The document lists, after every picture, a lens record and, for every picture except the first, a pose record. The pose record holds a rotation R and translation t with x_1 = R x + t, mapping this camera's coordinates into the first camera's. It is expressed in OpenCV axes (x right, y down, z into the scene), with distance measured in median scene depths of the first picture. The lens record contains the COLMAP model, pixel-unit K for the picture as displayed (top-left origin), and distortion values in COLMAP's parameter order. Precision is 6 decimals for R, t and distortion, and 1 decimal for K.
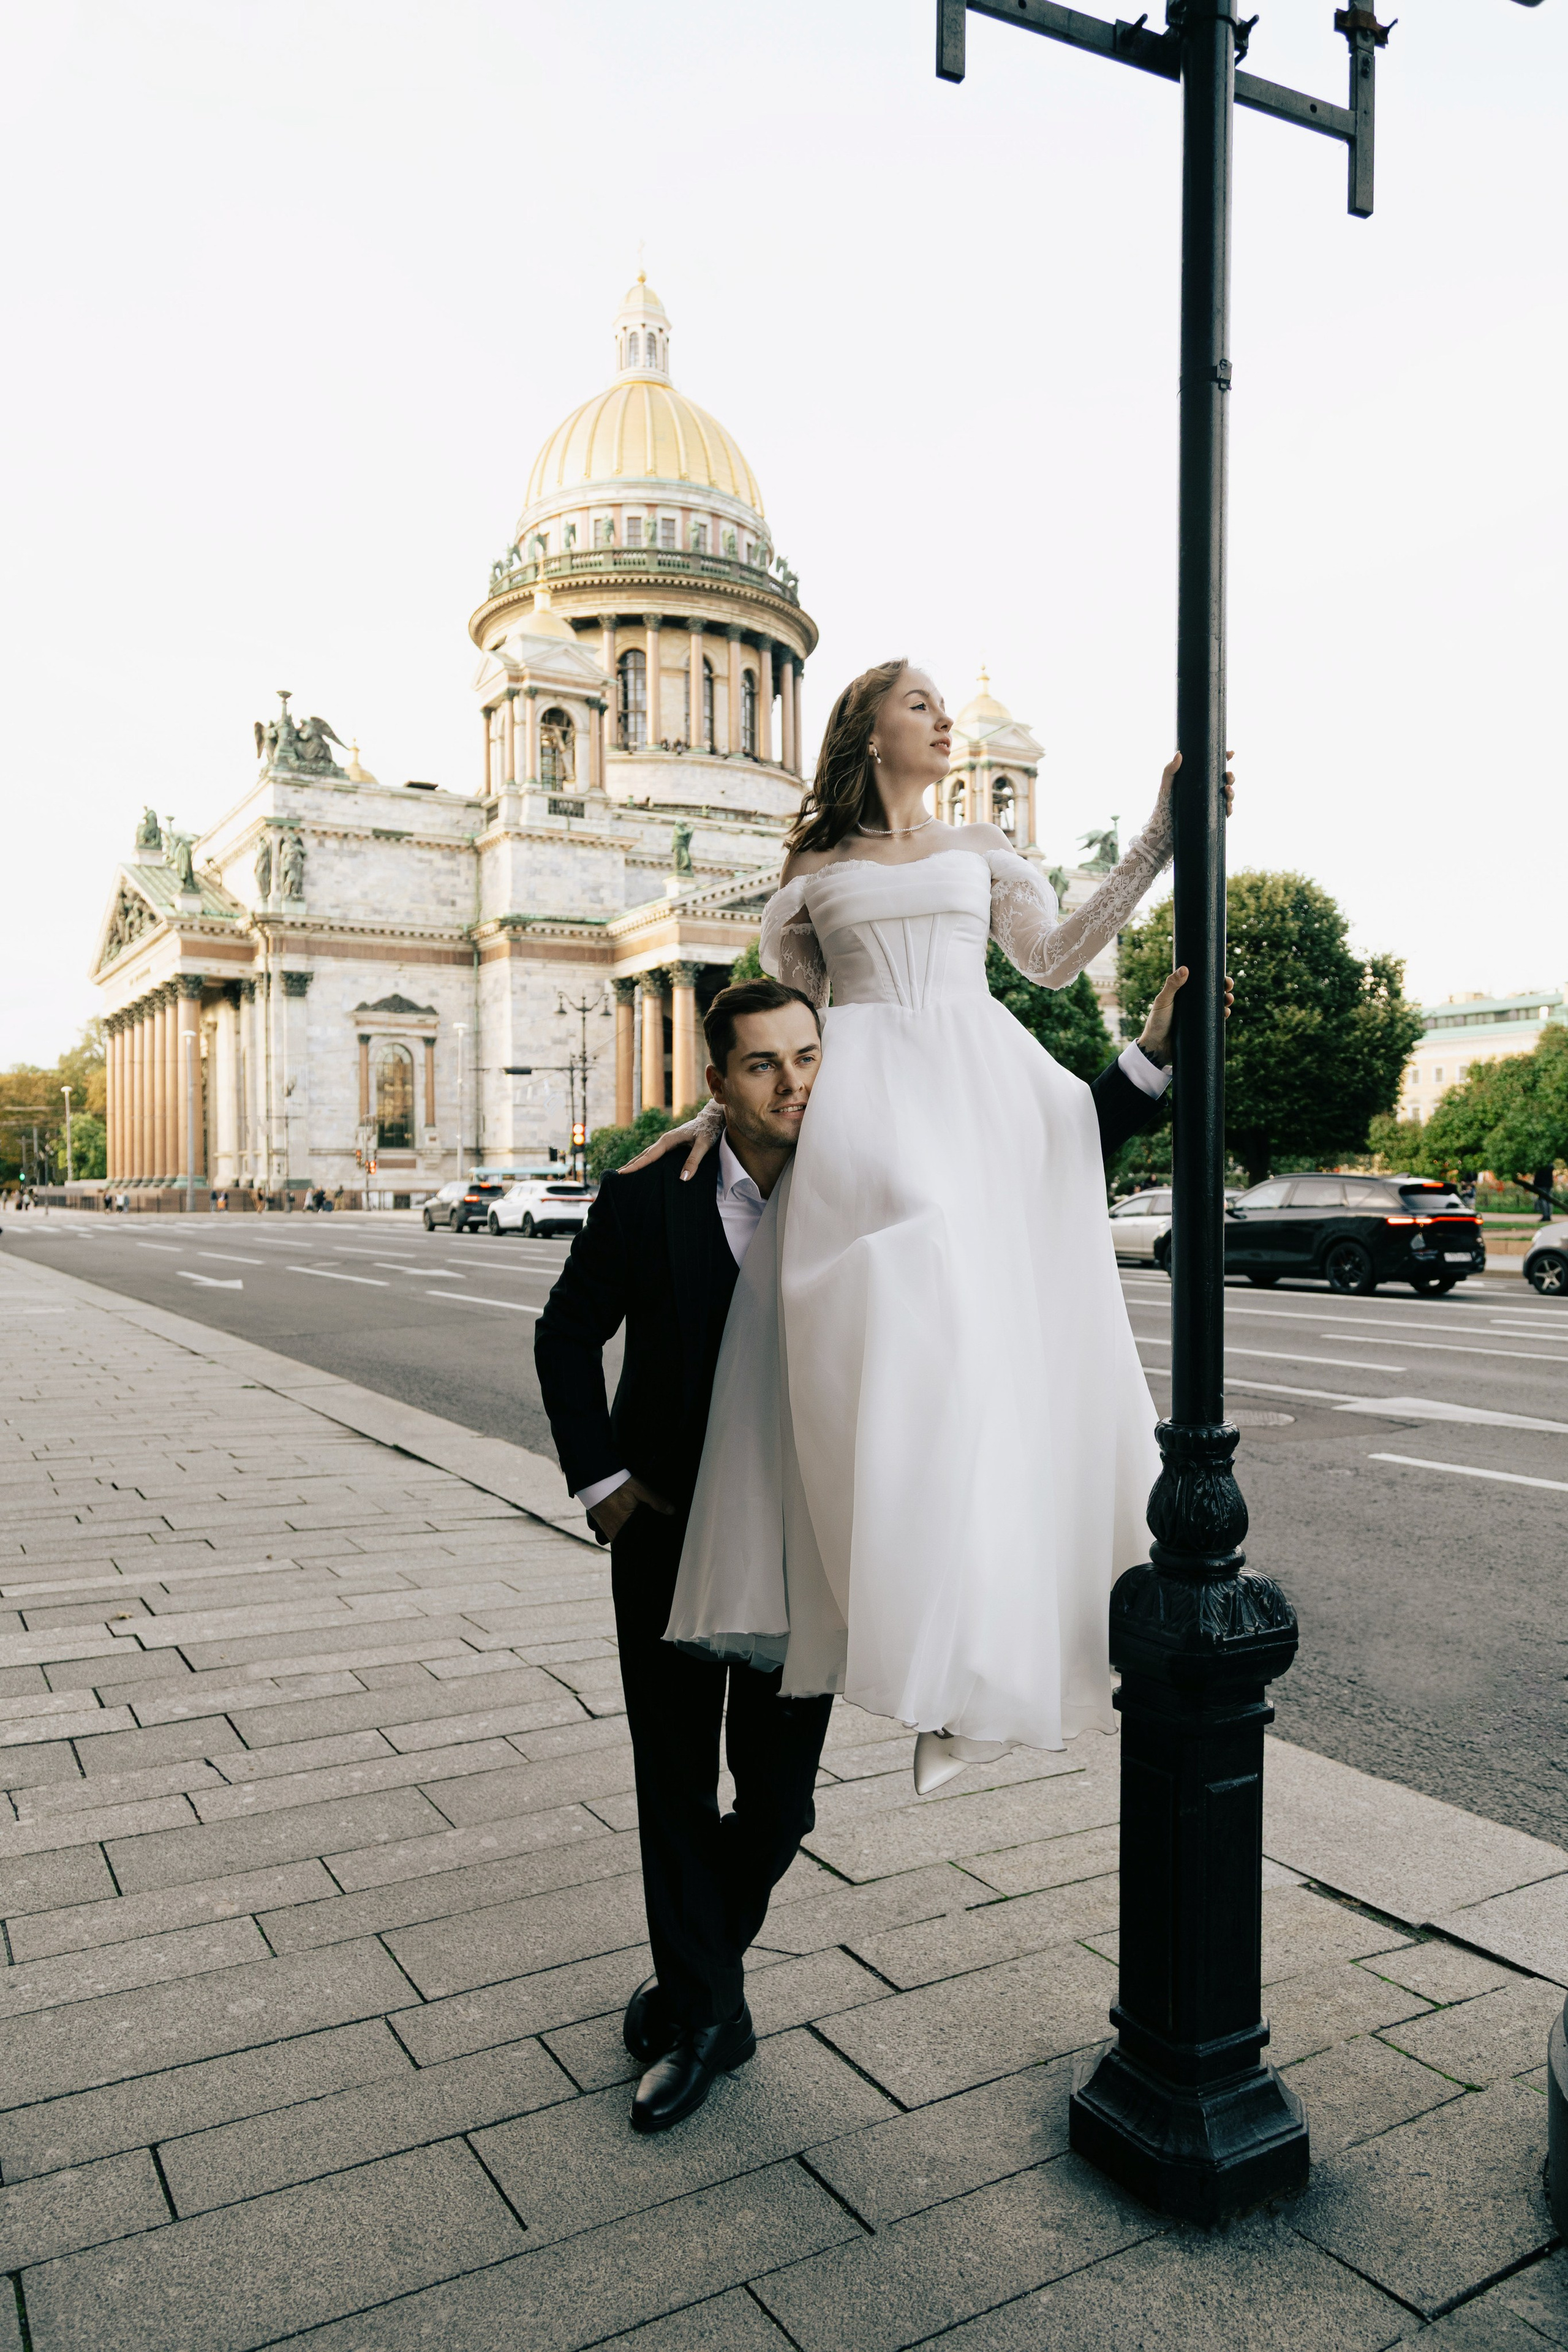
lens RADIAL K [[1594.4, 0, 791.7], [0, 1594.4, 1188.6], [0, 0, 1]] dist [0.015226, 0.000281]
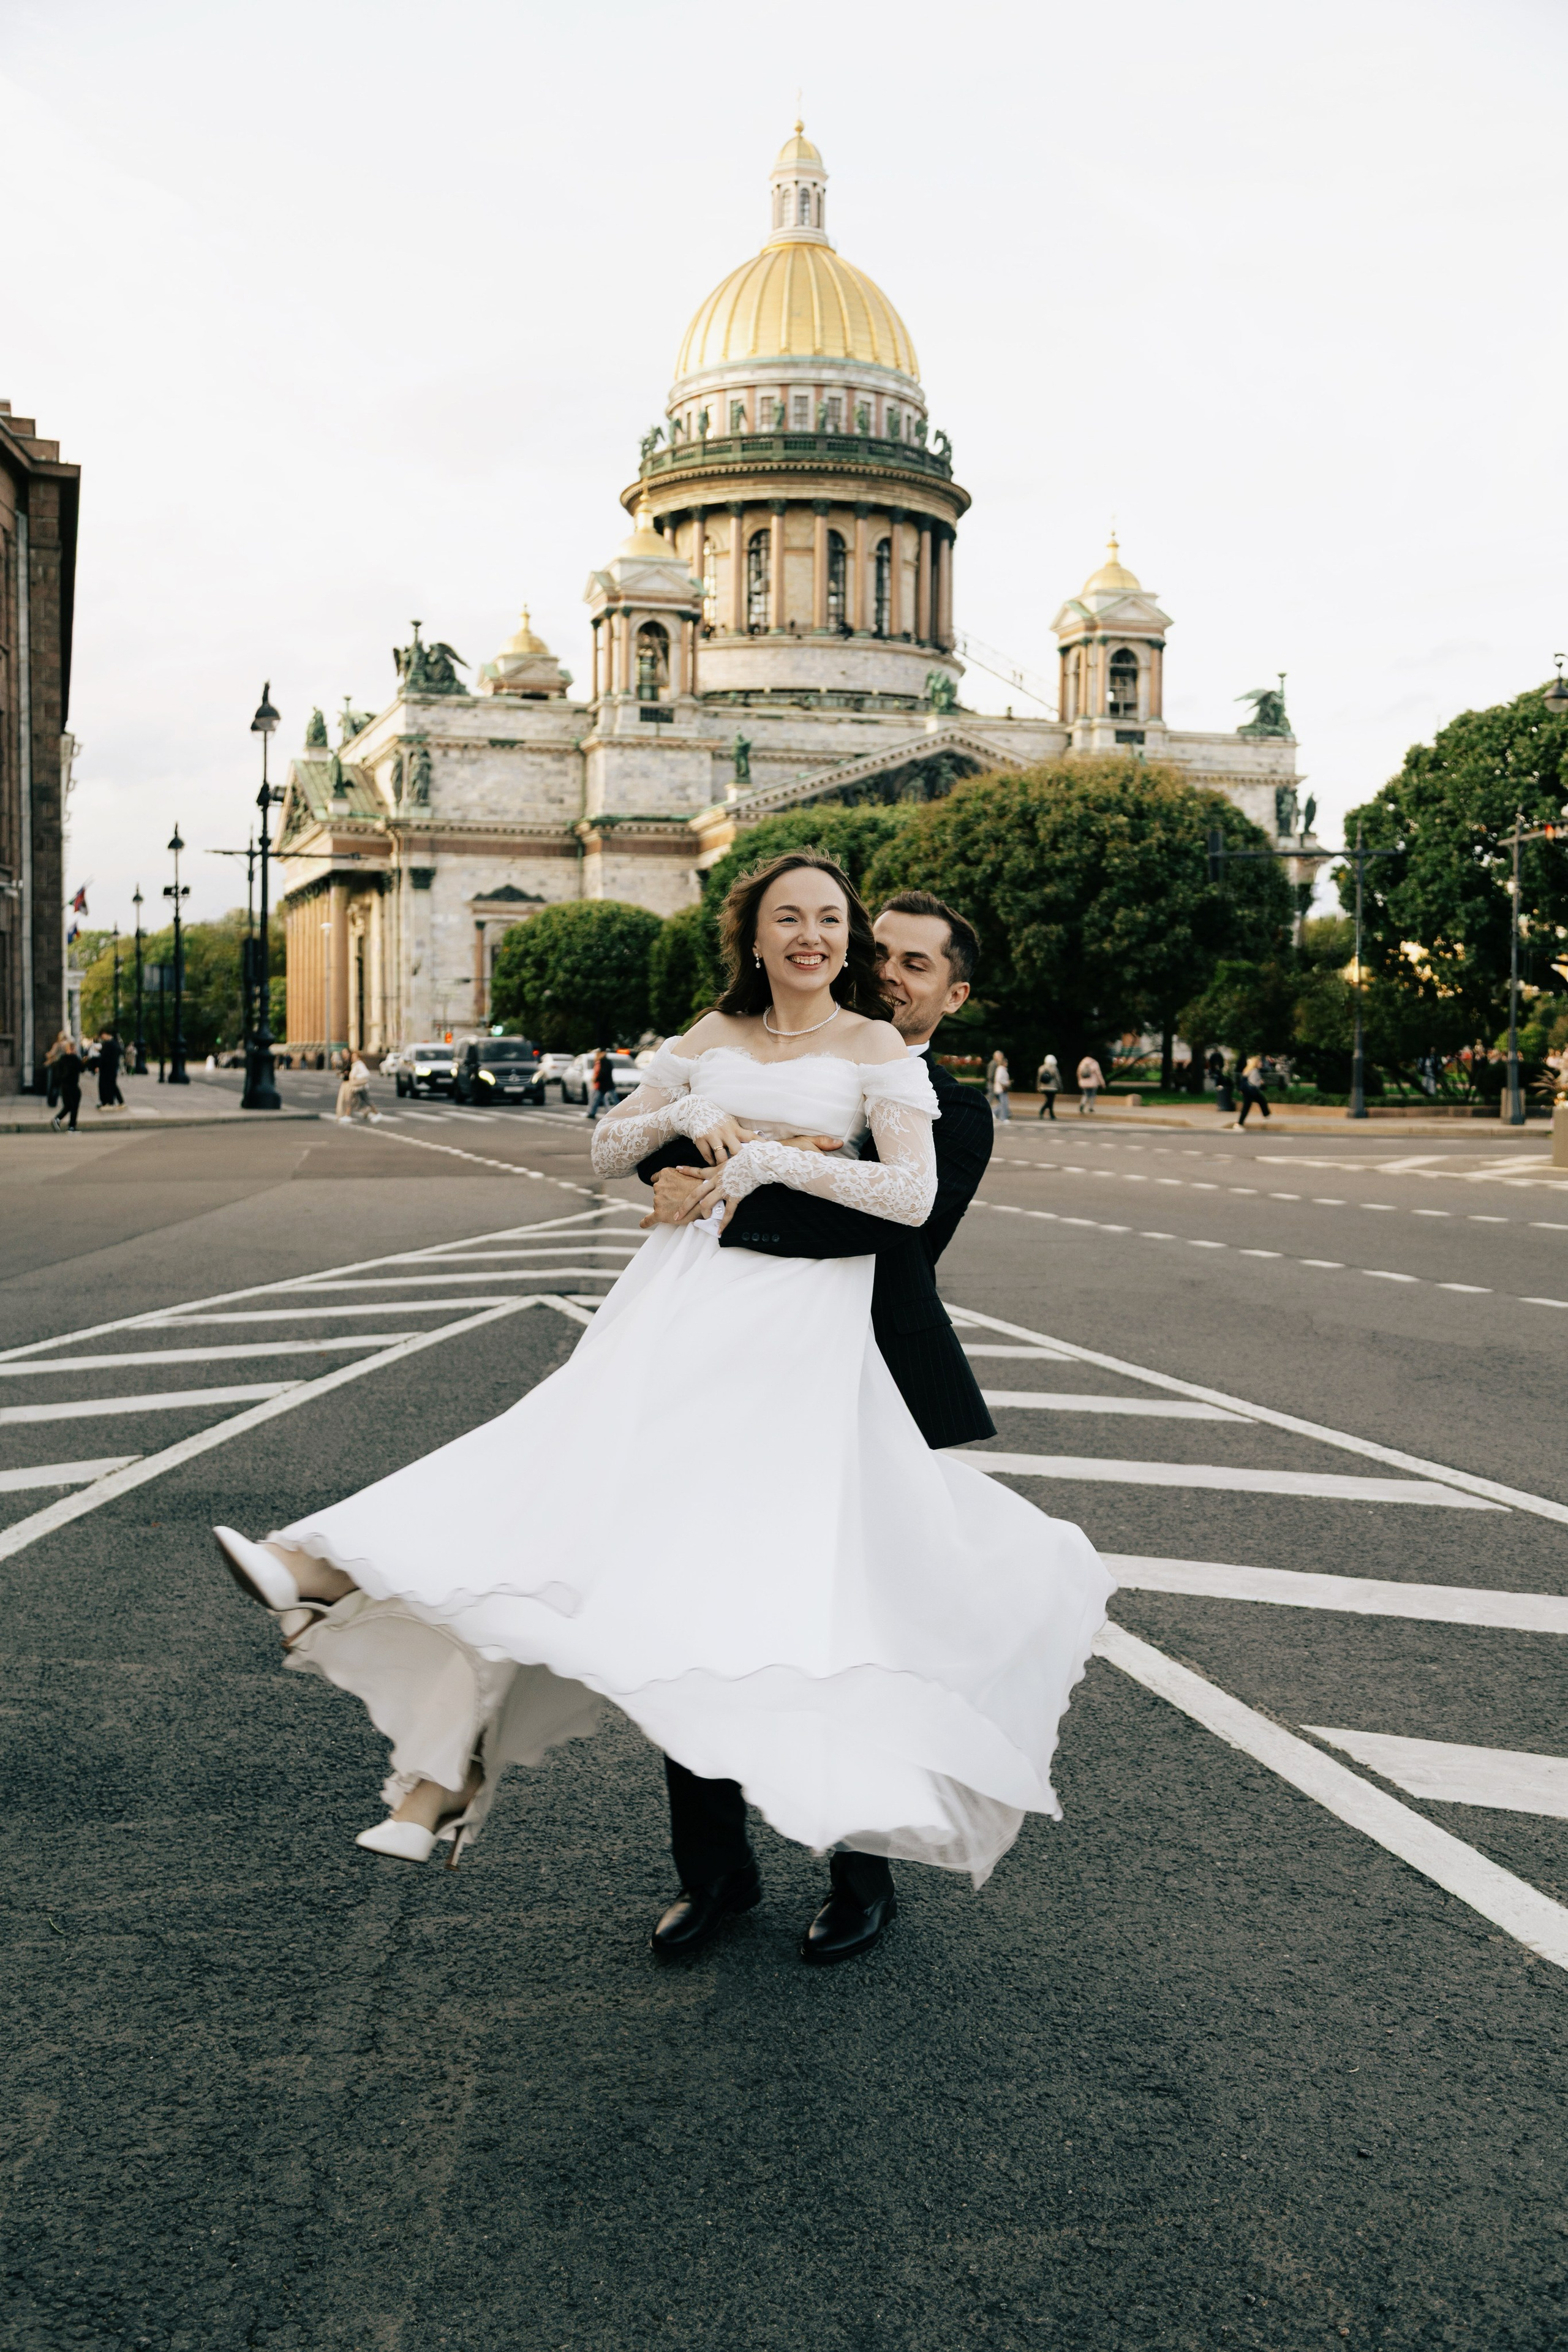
lens RADIAL K [[2465.9, 0, 779.0], [0, 2465.9, 1244.1], [0, 0, 1]] dist [0.016337, 0.009792]
pose [[0.969934, 0.035876, -0.240710, 0.366502], [-0.018803, 0.997165, 0.072854, 0.001477], [0.242641, -0.066138, 0.967859, -0.661715]]
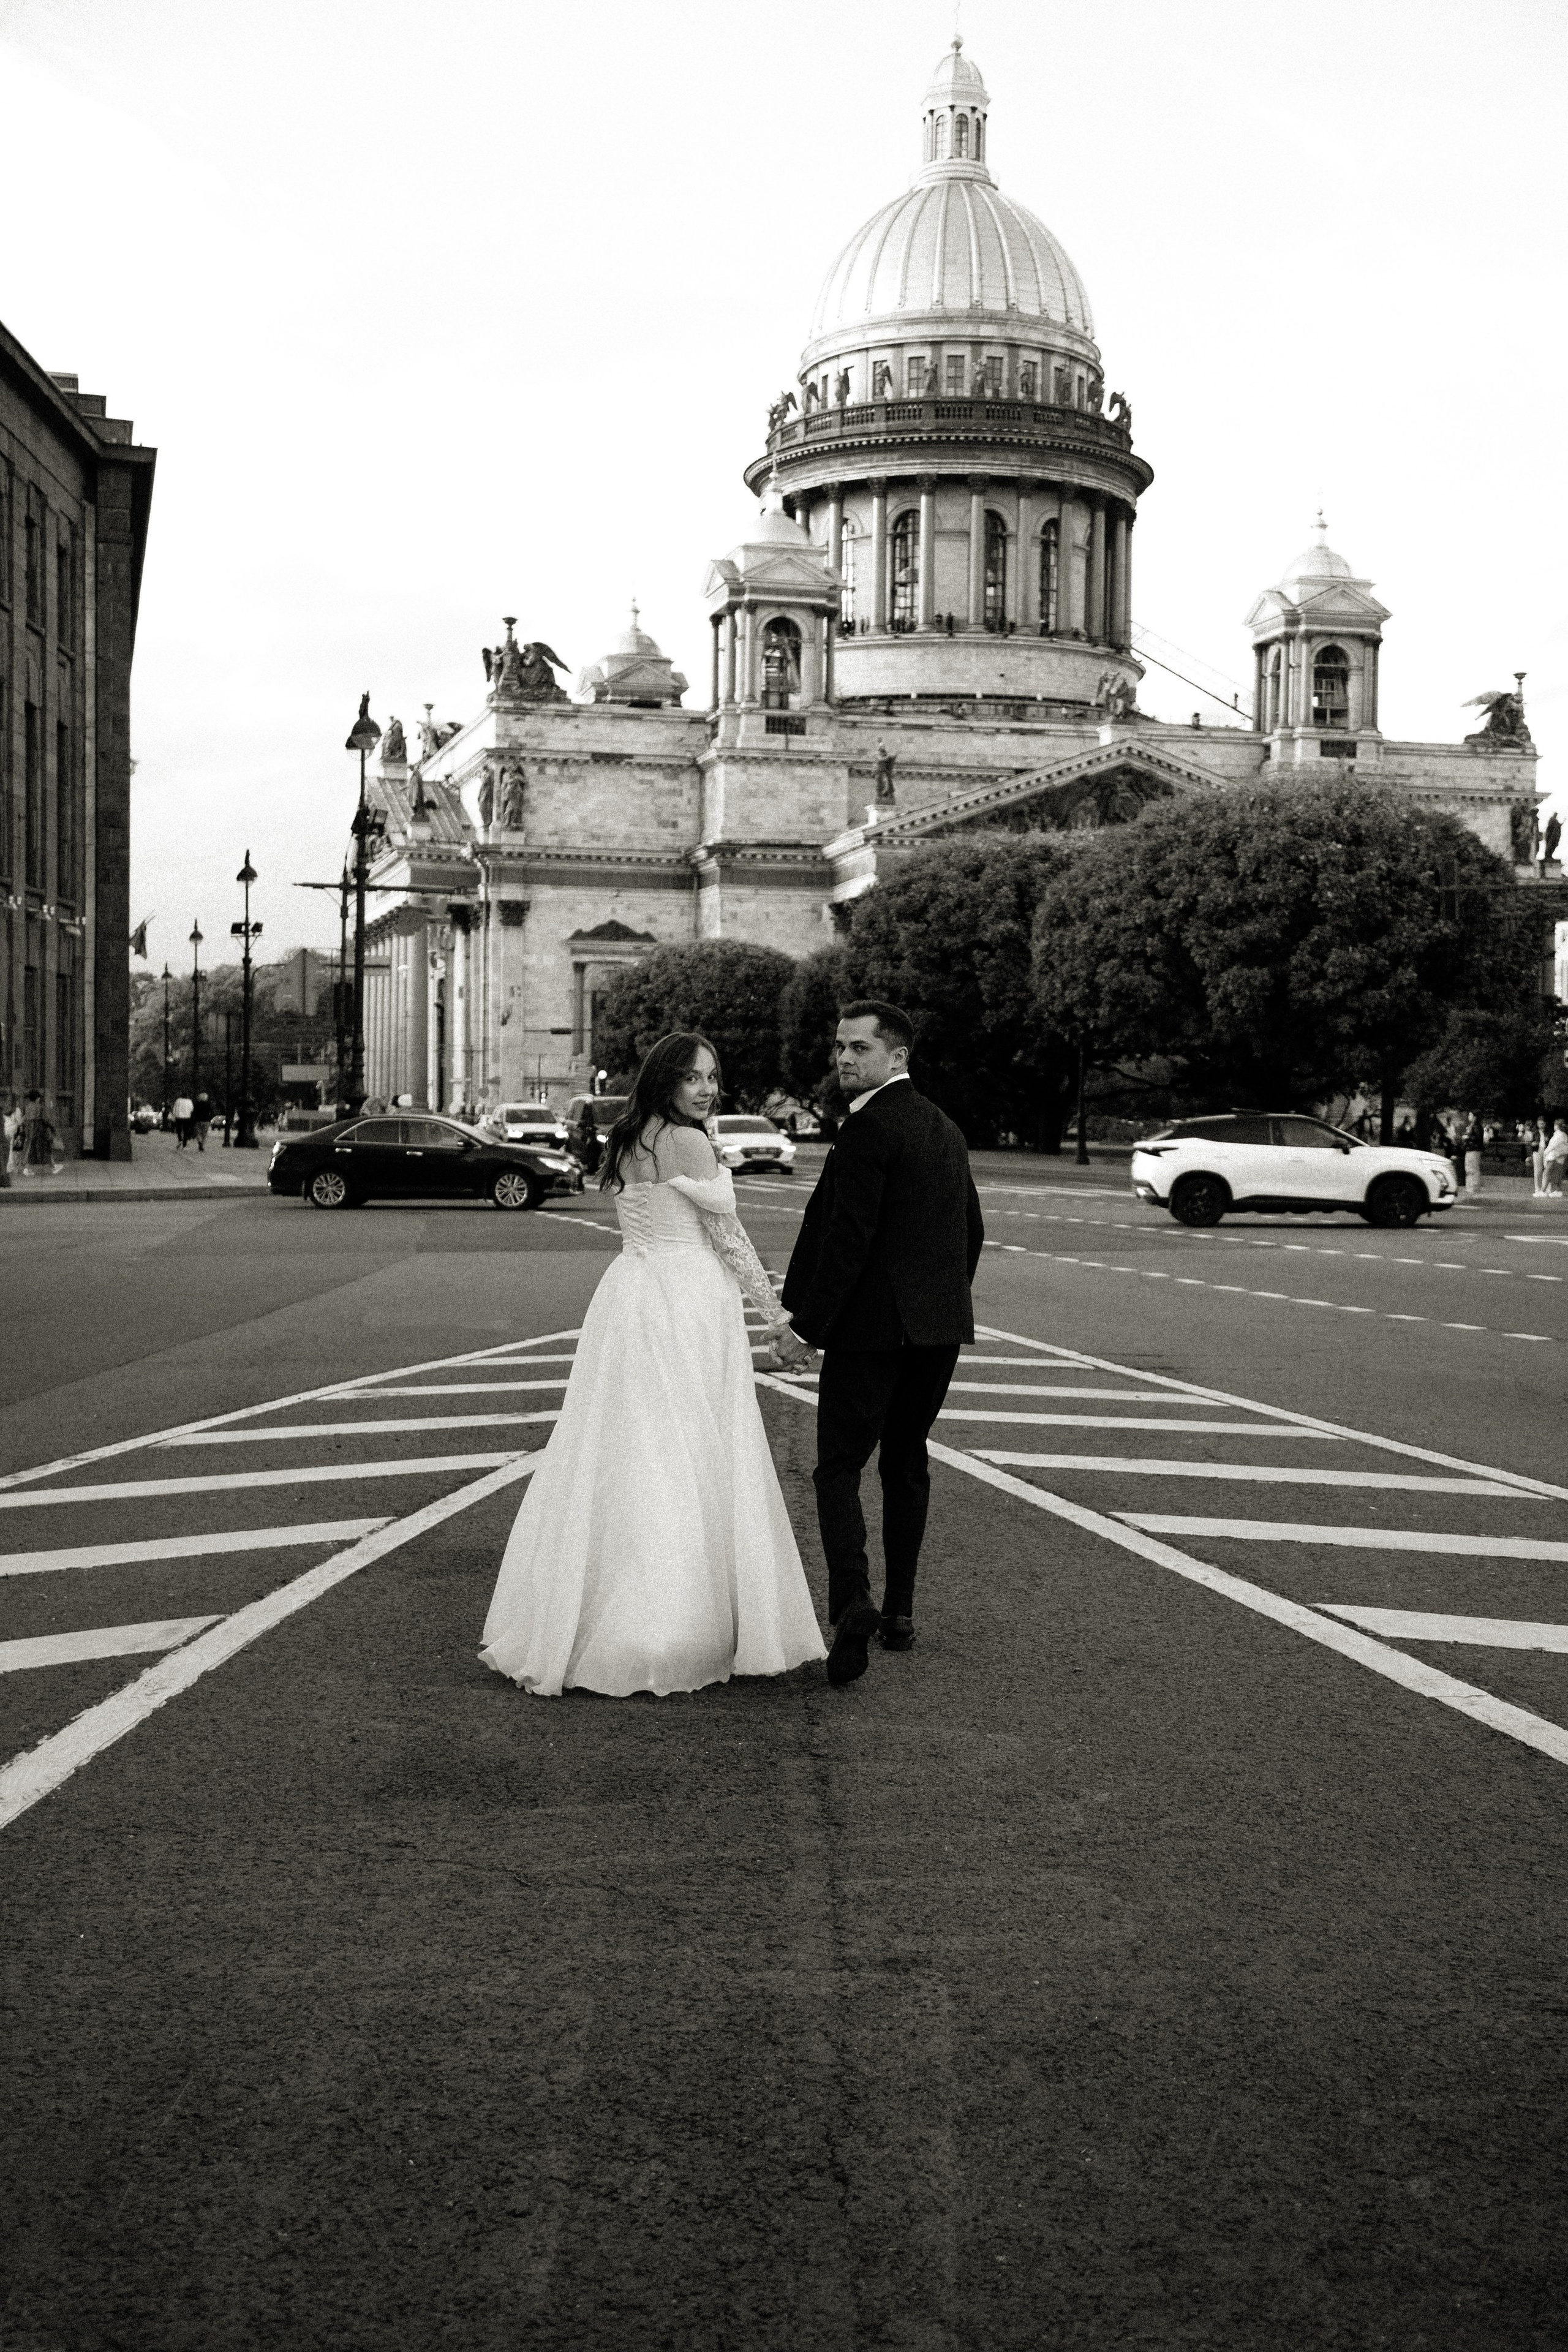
lens RADIAL K [[2885.3, 0, 784.8], [0, 2885.3, 1249.4], [0, 0, 1]] dist [0.026073, 0.238769]
pose [[0.957361, 0.034387, -0.286841, 0.365659], [-0.023104, 0.998824, 0.042629, 0.001748], [0.287970, -0.034184, 0.957029, -0.668010]]
